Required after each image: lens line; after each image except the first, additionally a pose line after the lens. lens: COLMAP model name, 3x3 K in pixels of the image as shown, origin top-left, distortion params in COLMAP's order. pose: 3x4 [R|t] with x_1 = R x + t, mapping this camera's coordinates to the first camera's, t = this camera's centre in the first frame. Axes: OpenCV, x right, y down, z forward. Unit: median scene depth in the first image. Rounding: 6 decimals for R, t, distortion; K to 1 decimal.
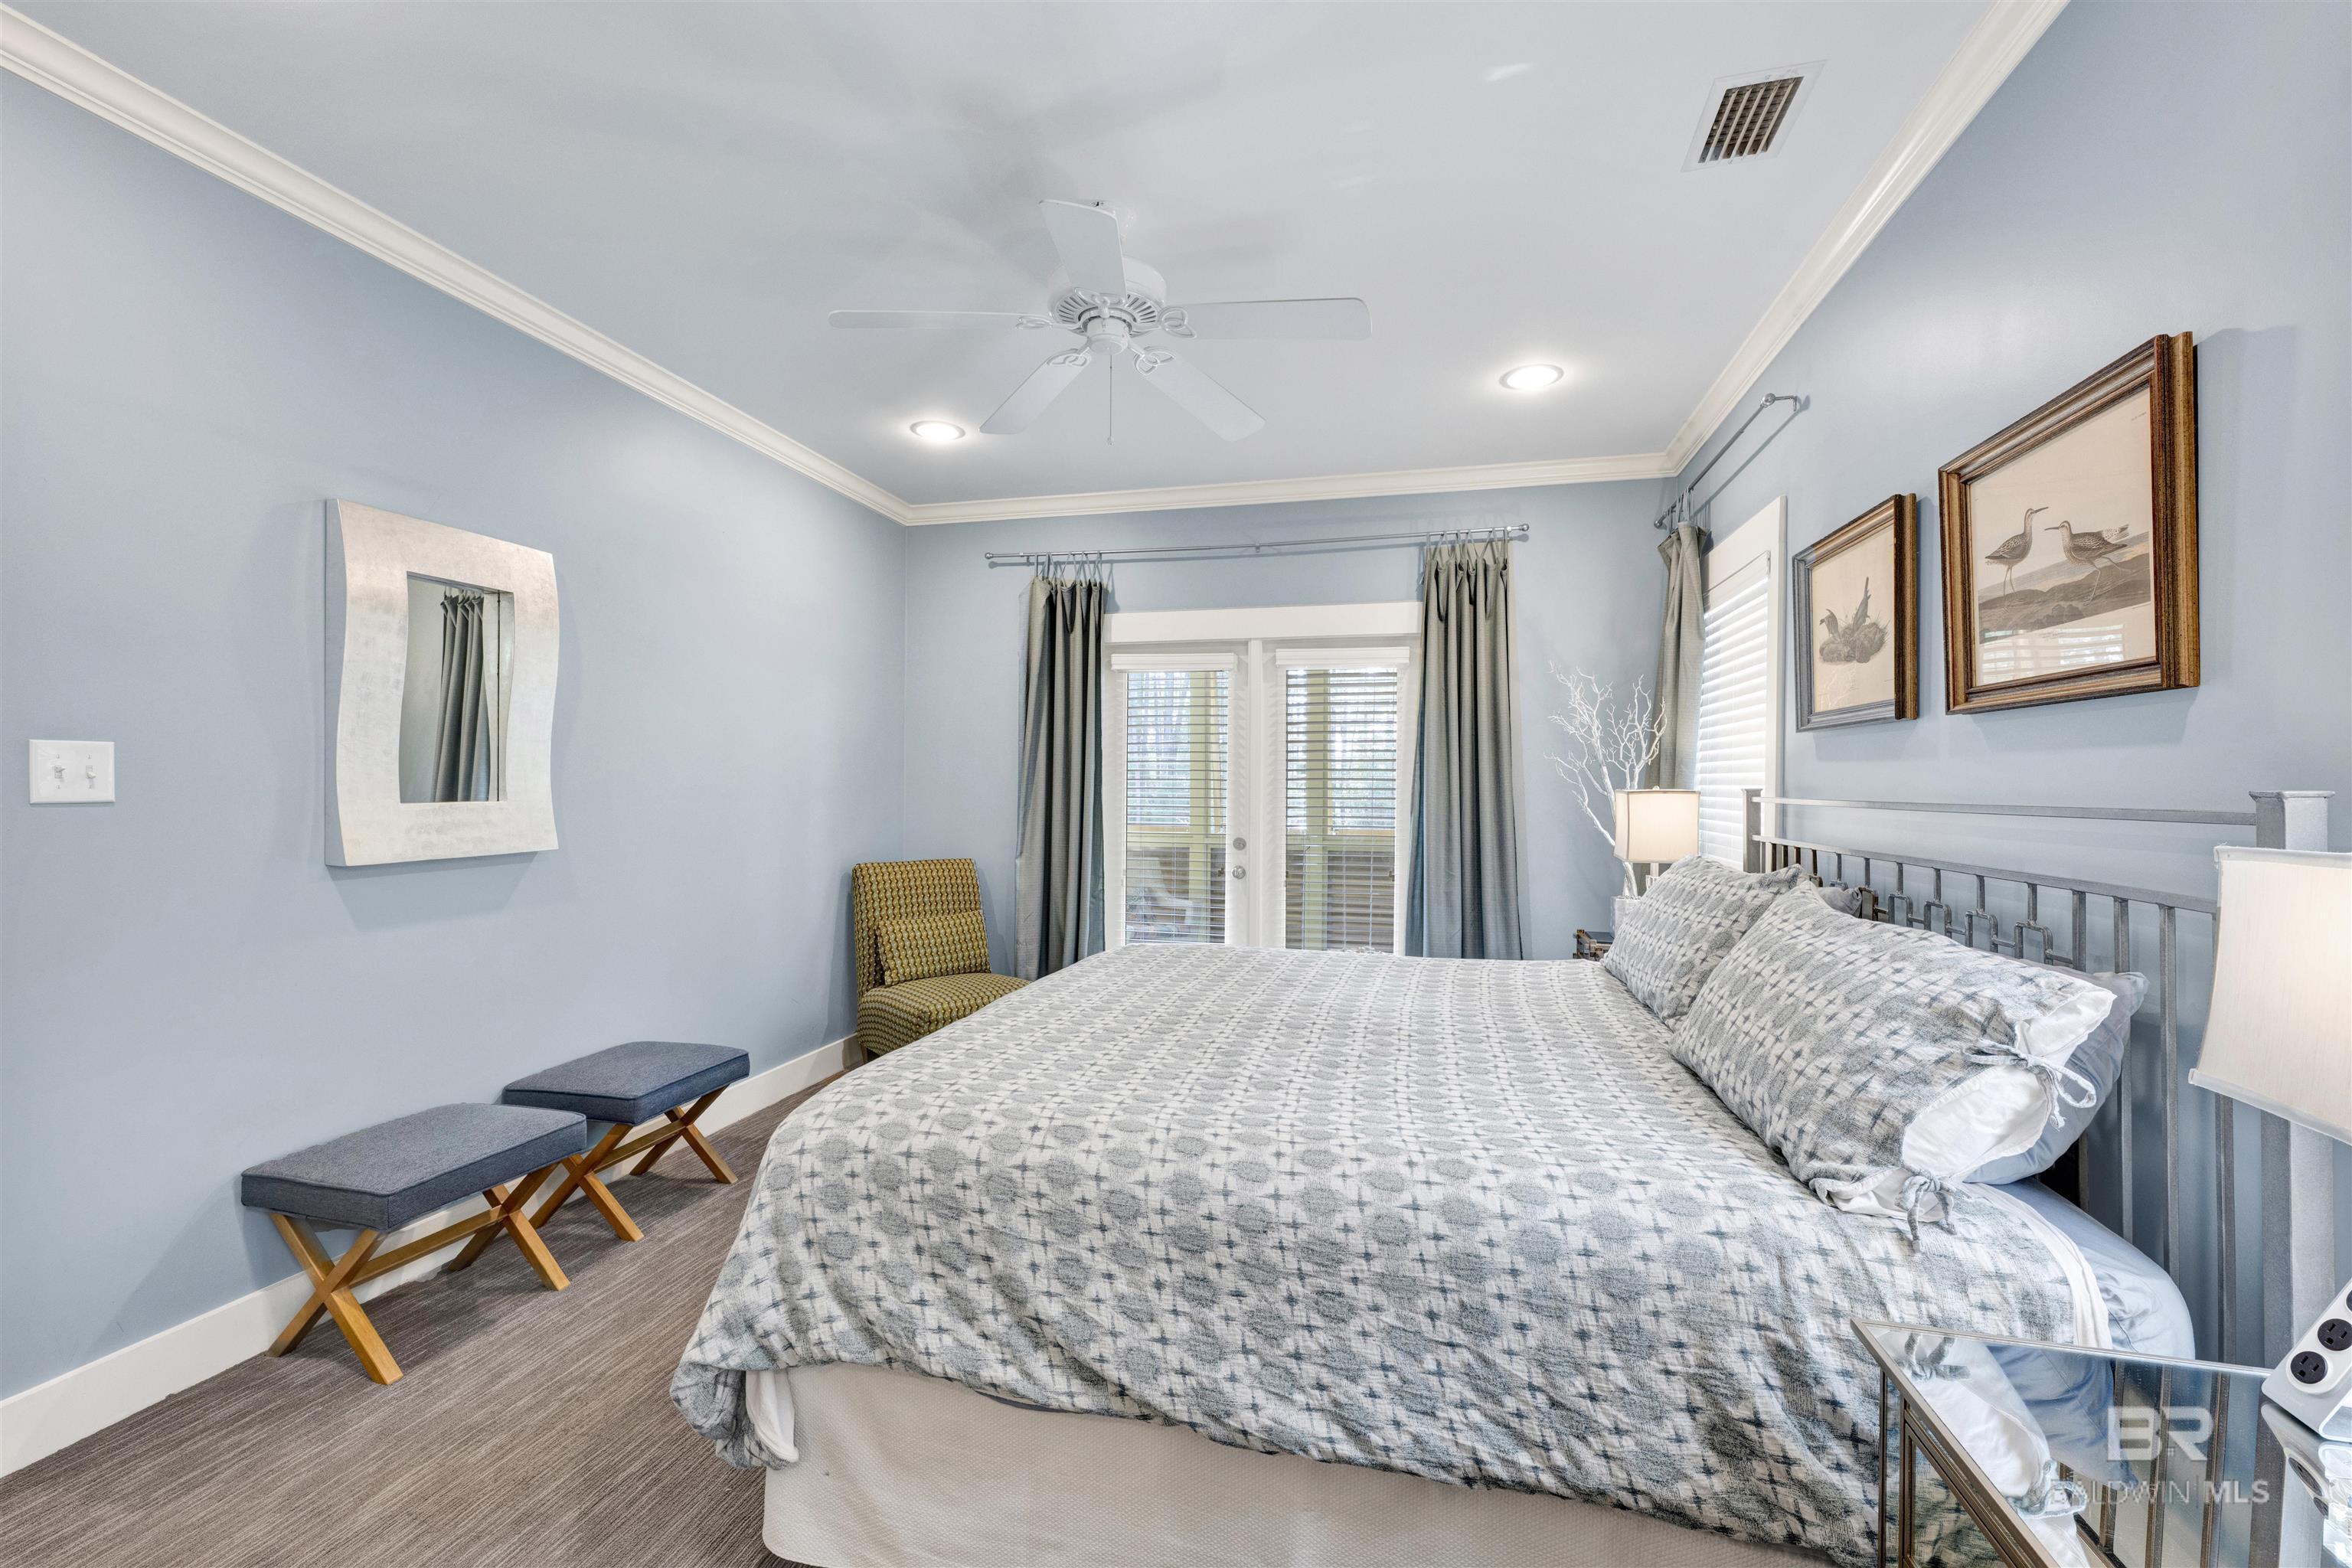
lens RADIAL K [[960.4, 0, 1180.2], [0, 960.4, 779.8], [0, 0, 1]] dist [-0.007764, -0.000067]
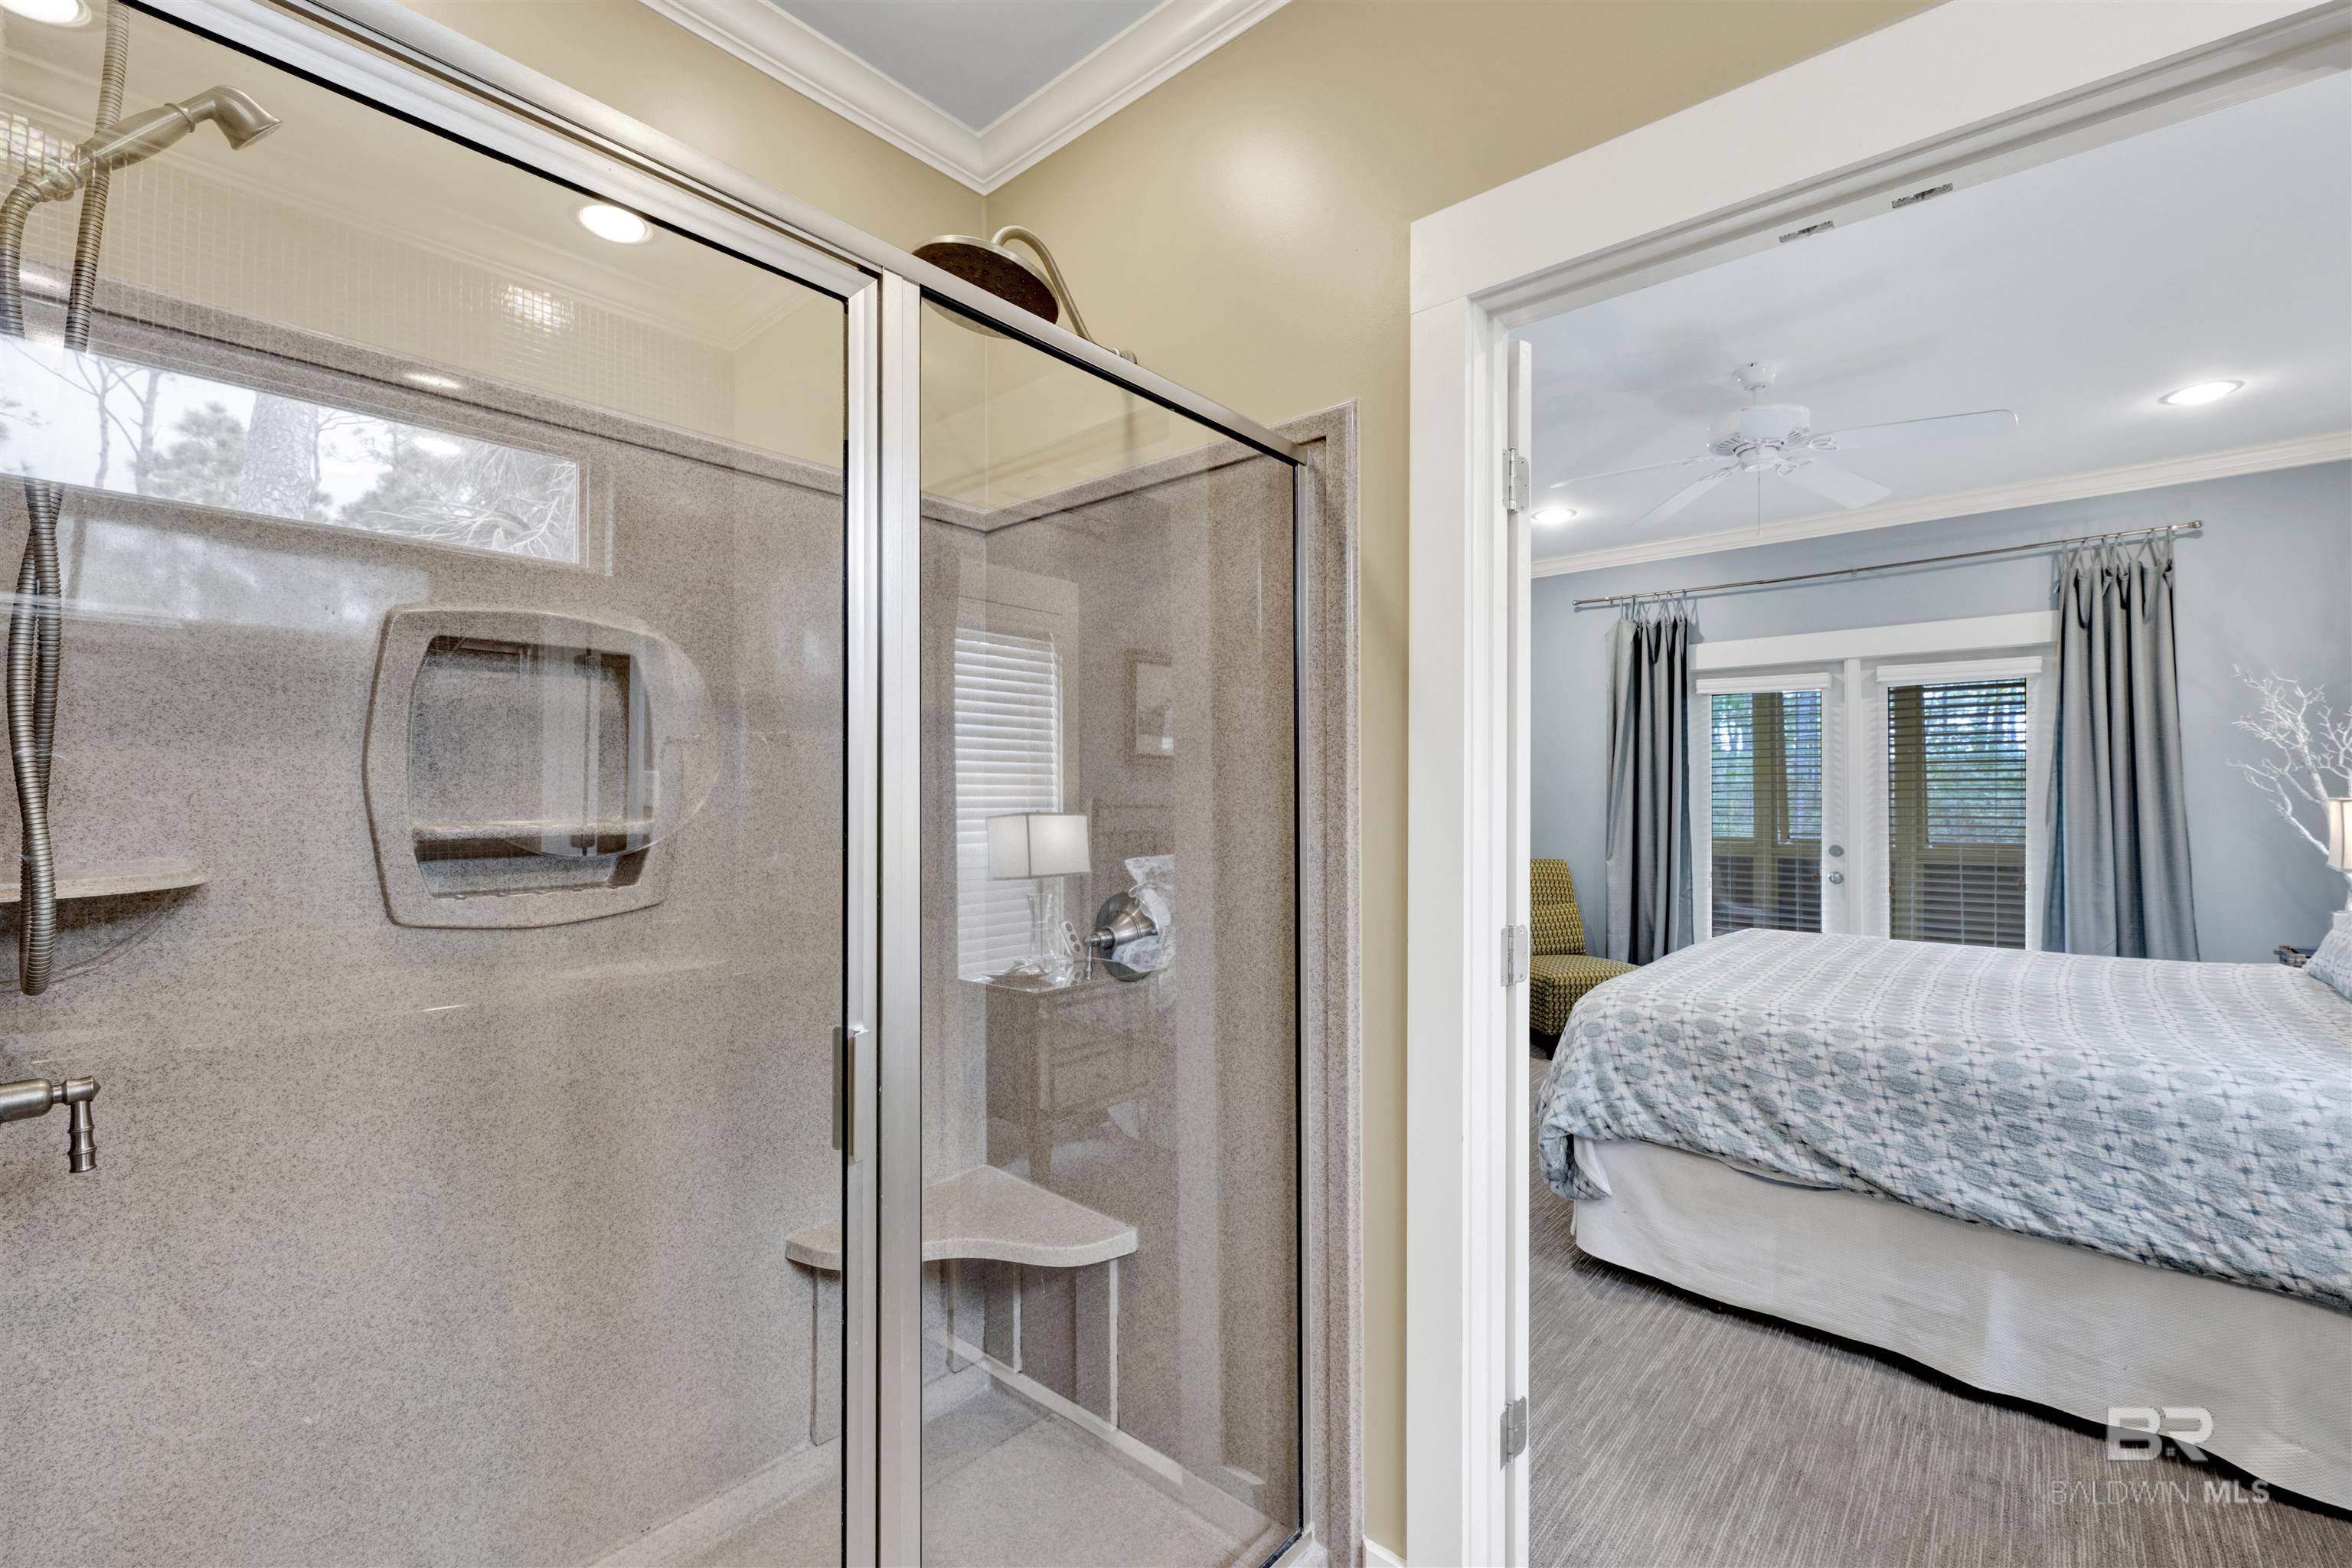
lens RADIAL K [[1032.7, 0, 1108.9], [0, 1032.7, 784.8], [0, 0, 1]] dist [-0.004743, 0.000478]
pose [[0.886901, -0.012333, -0.461795, -0.343474], [0.009239, 0.999917, -0.008961, -0.010954], [0.461868, 0.003681, 0.886941, -1.059071]]
